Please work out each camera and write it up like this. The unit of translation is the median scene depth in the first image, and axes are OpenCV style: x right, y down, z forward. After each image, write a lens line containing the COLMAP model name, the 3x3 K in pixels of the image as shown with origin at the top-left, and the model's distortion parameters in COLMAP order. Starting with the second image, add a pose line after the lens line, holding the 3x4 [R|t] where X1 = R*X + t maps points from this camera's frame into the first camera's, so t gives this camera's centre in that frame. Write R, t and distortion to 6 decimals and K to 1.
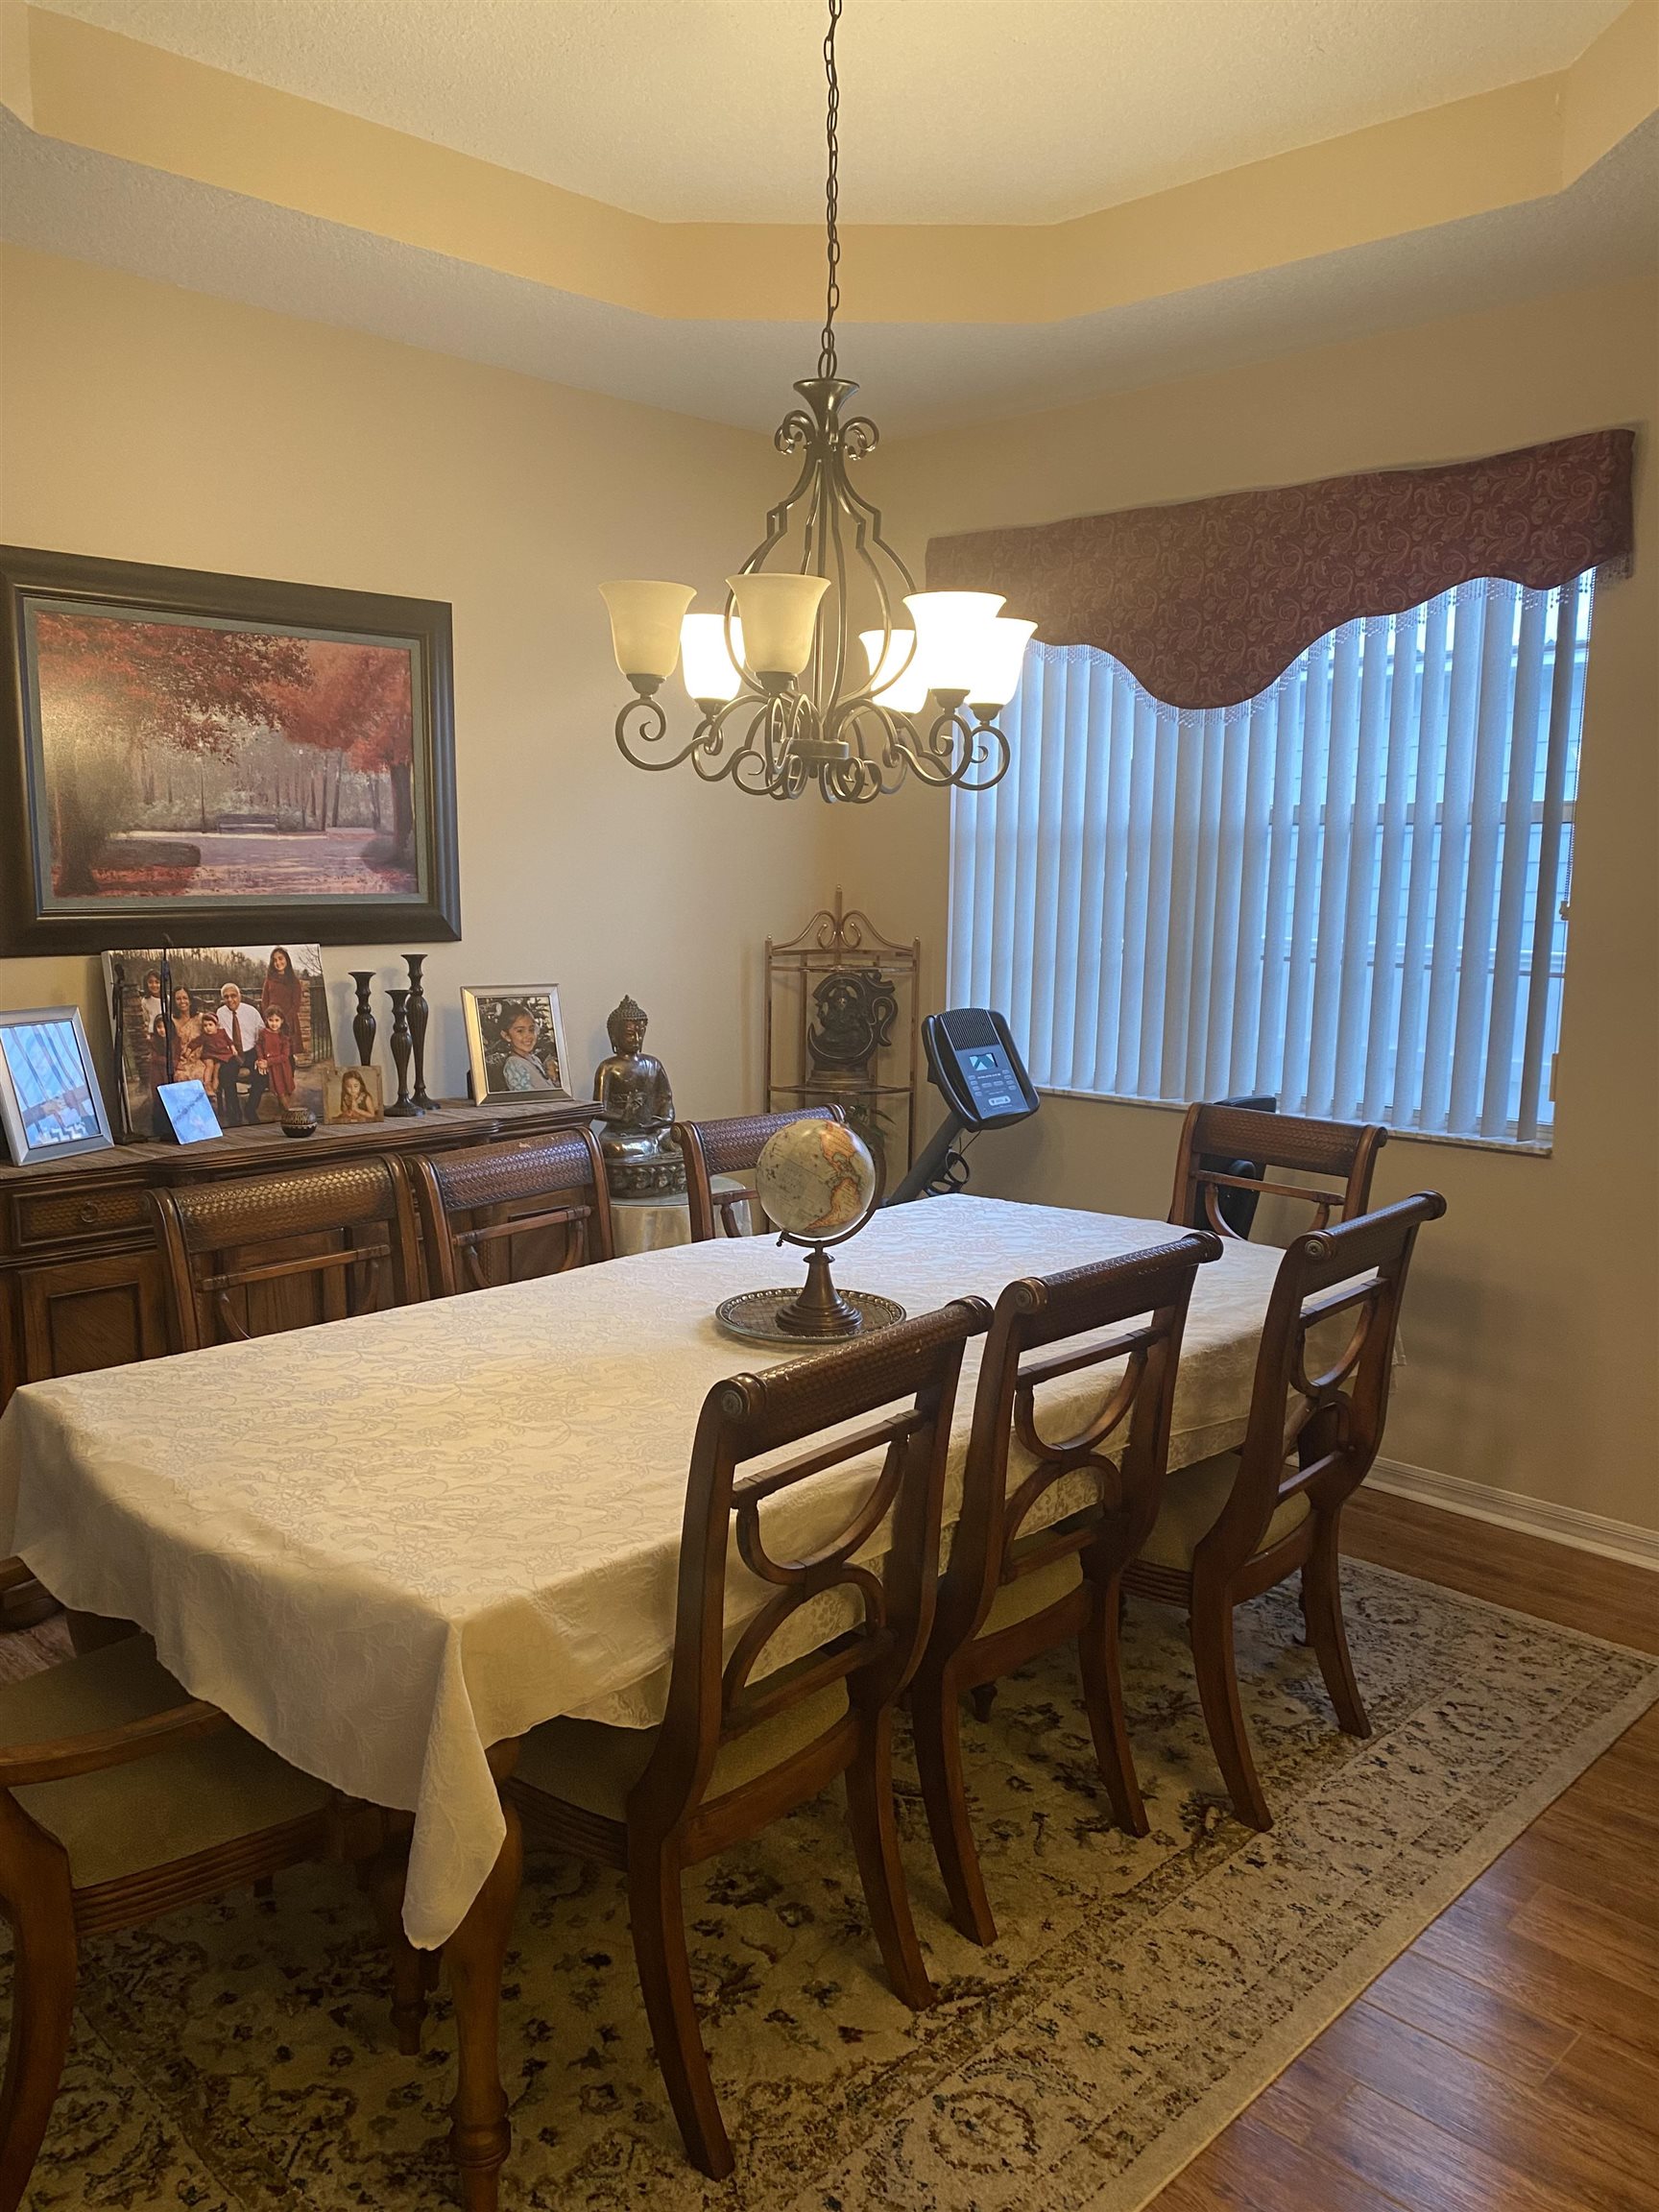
lens RADIAL K [[1727.7, 0, 829.5], [0, 1727.7, 1106.0], [0, 0, 1]] dist [0.044671, -0.000820]
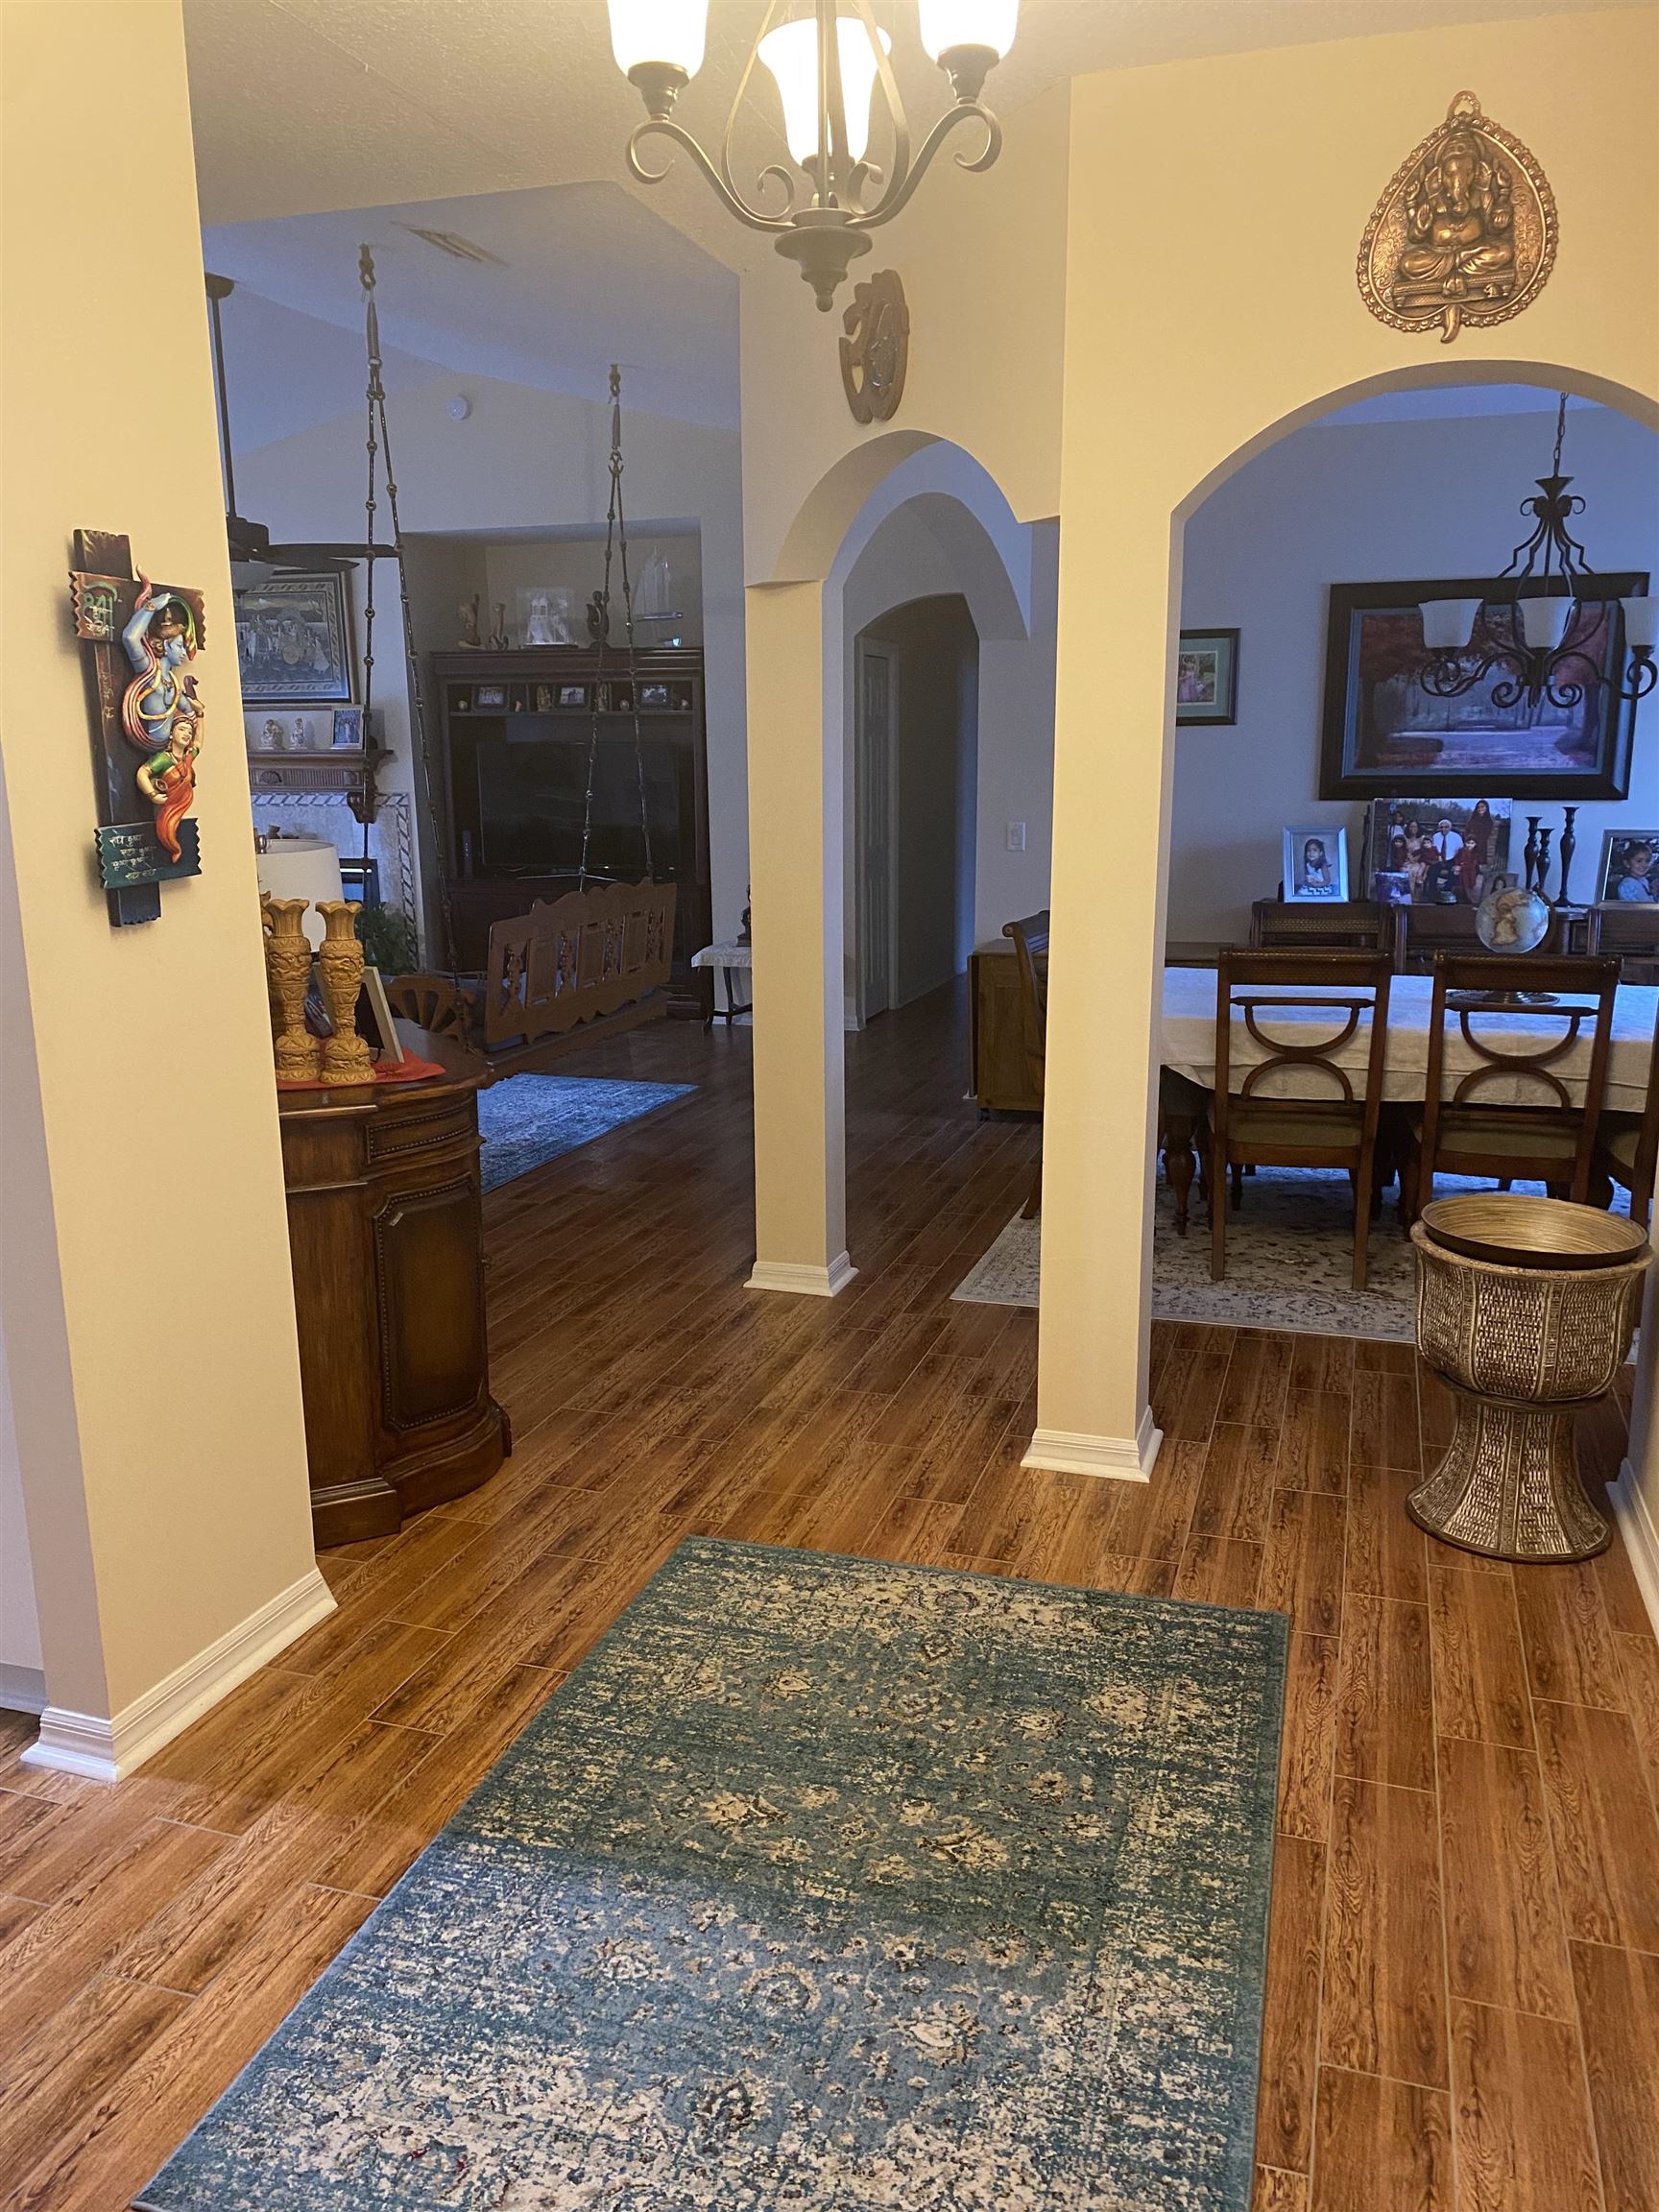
lens RADIAL K [[1727.7, 0, 829.5], [0, 1727.7, 1106.0], [0, 0, 1]] dist [0.044671, -0.000820]
pose [[0.449891, 0.169926, -0.876769, 0.937946], [-0.127685, 0.983885, 0.125168, 0.070561], [0.883909, 0.055638, 0.464338, -0.326368]]
